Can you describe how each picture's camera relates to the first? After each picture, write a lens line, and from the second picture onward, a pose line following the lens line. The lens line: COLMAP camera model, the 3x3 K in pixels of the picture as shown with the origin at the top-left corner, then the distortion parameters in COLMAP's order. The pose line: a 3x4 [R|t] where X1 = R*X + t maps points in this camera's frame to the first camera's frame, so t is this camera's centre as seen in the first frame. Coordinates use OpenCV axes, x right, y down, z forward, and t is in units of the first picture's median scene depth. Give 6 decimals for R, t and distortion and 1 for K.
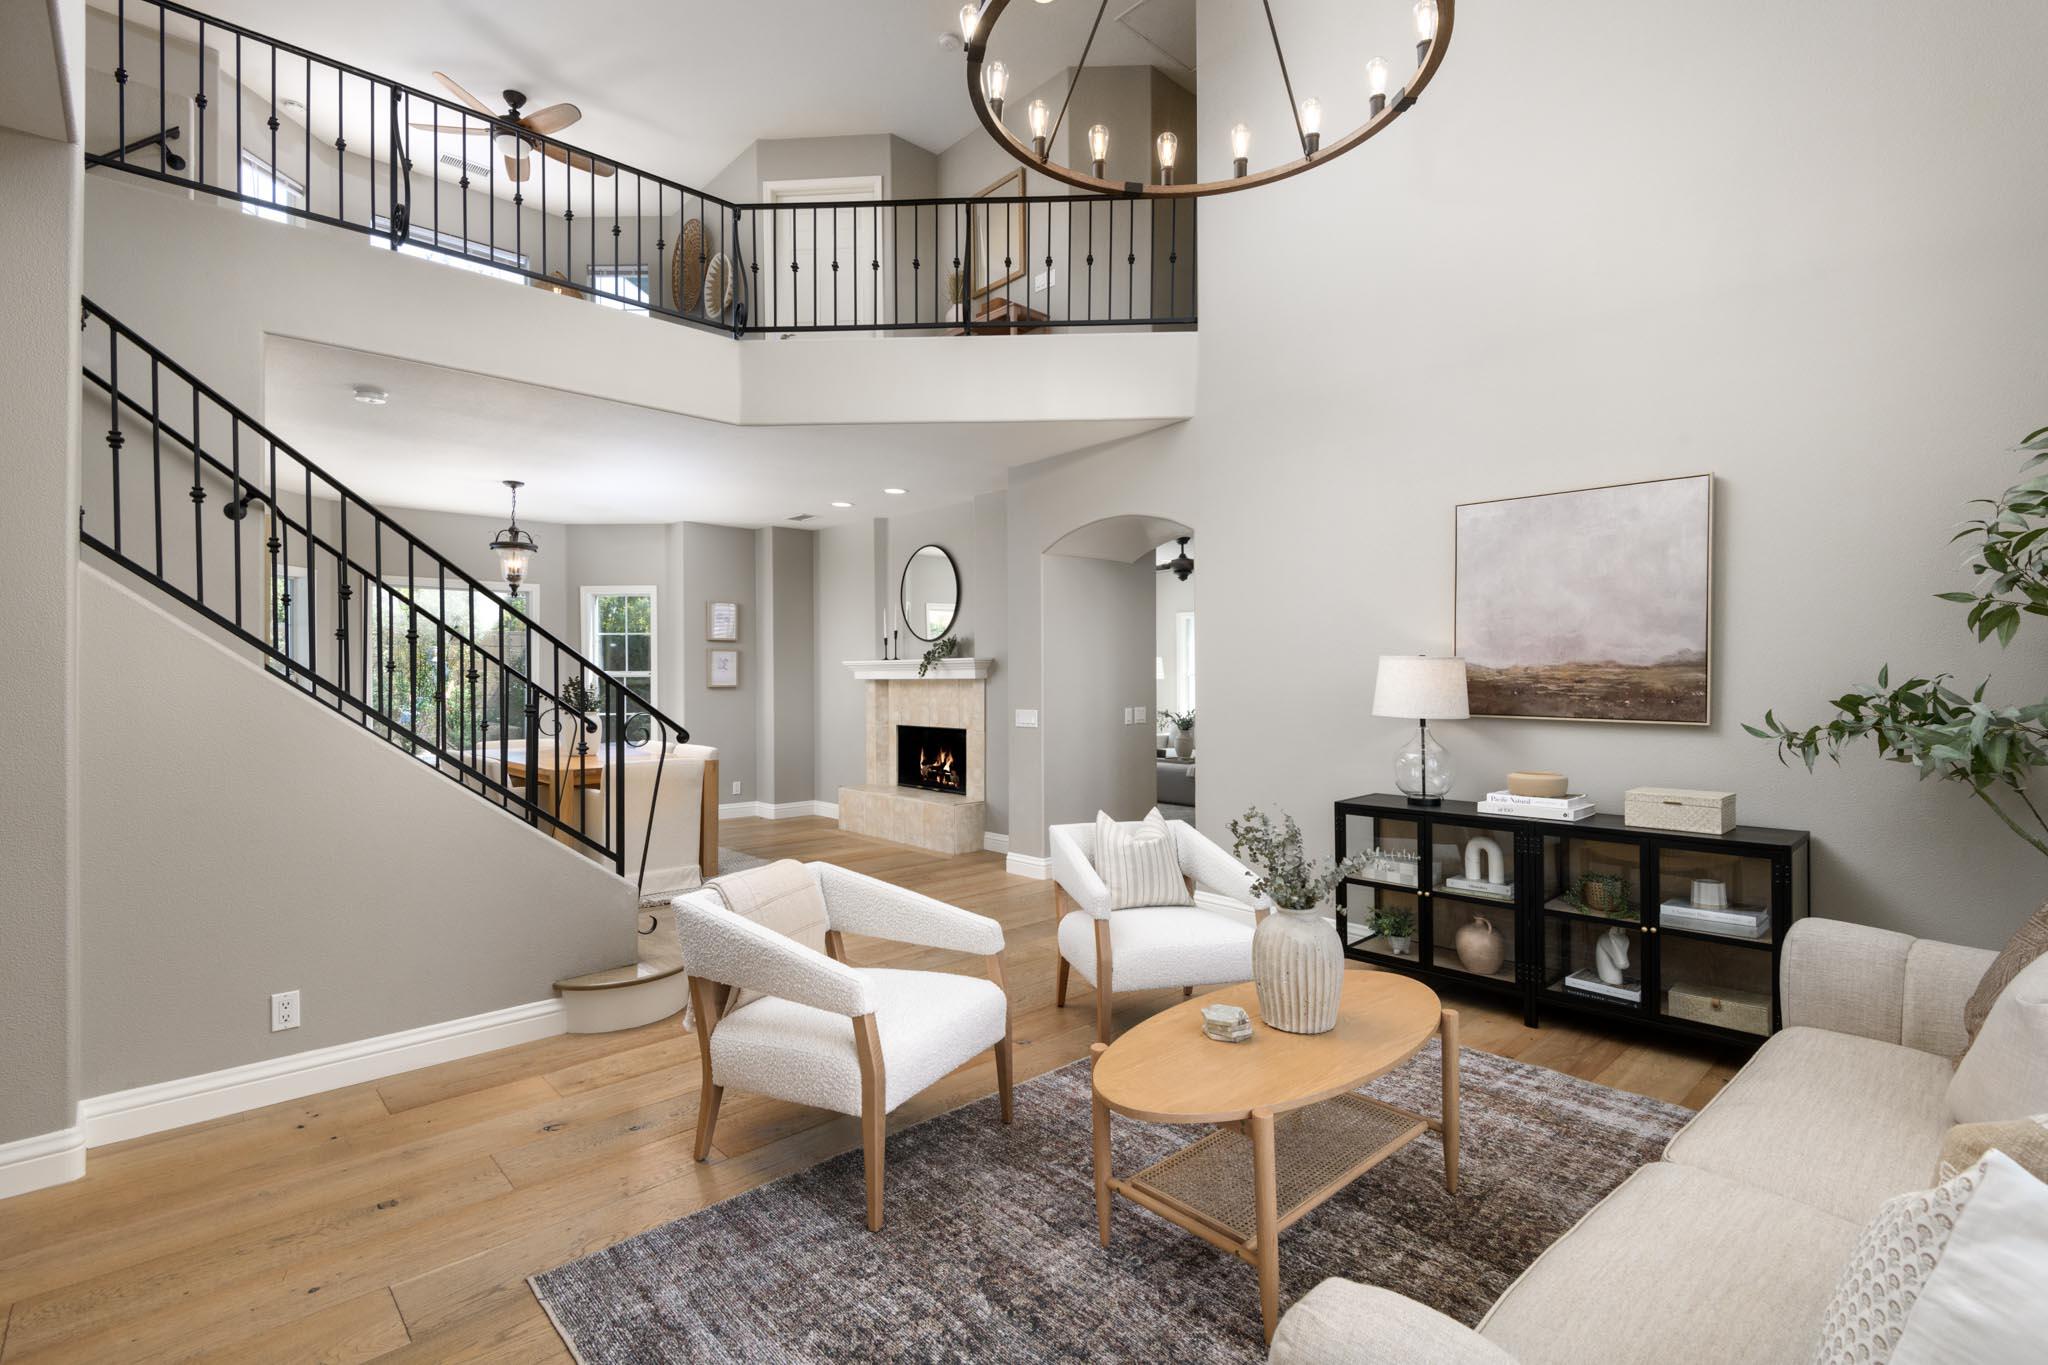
lens RADIAL K [[940.0, 0, 1024.0], [0, 940.0, 682.5], [0, 0, 1]] dist [0.028939, -0.019404]
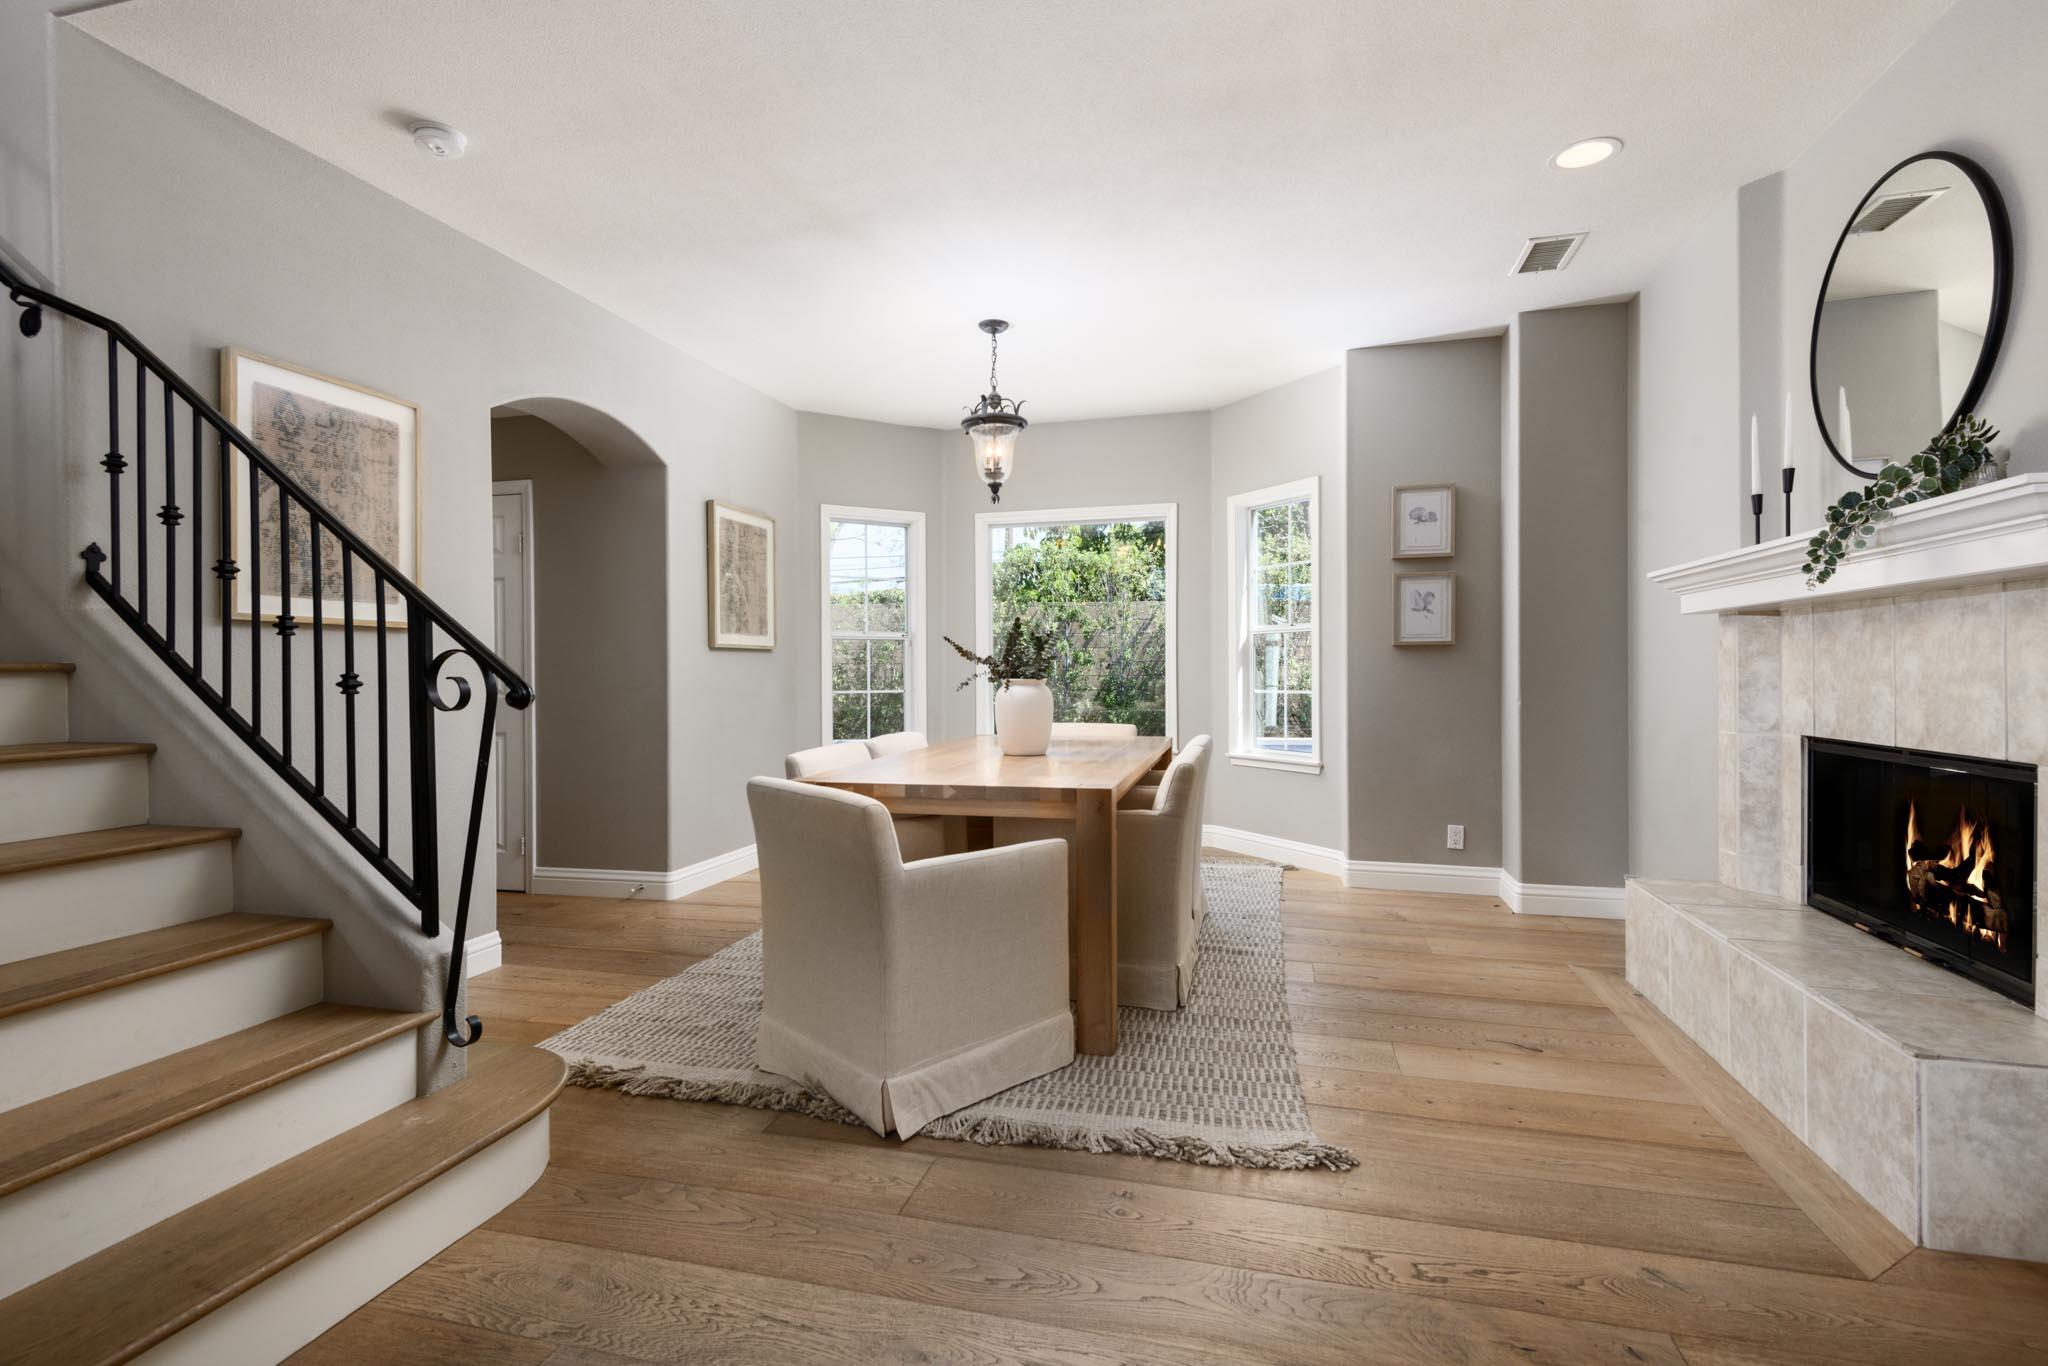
lens RADIAL K [[940.0, 0, 1024.0], [0, 940.0, 683.0], [0, 0, 1]] dist [0.028939, -0.019404]
pose [[0.531245, 0.008385, -0.847177, 0.015141], [-0.000225, 0.999952, 0.009756, 0.023121], [0.847218, -0.004992, 0.531222, 0.590256]]
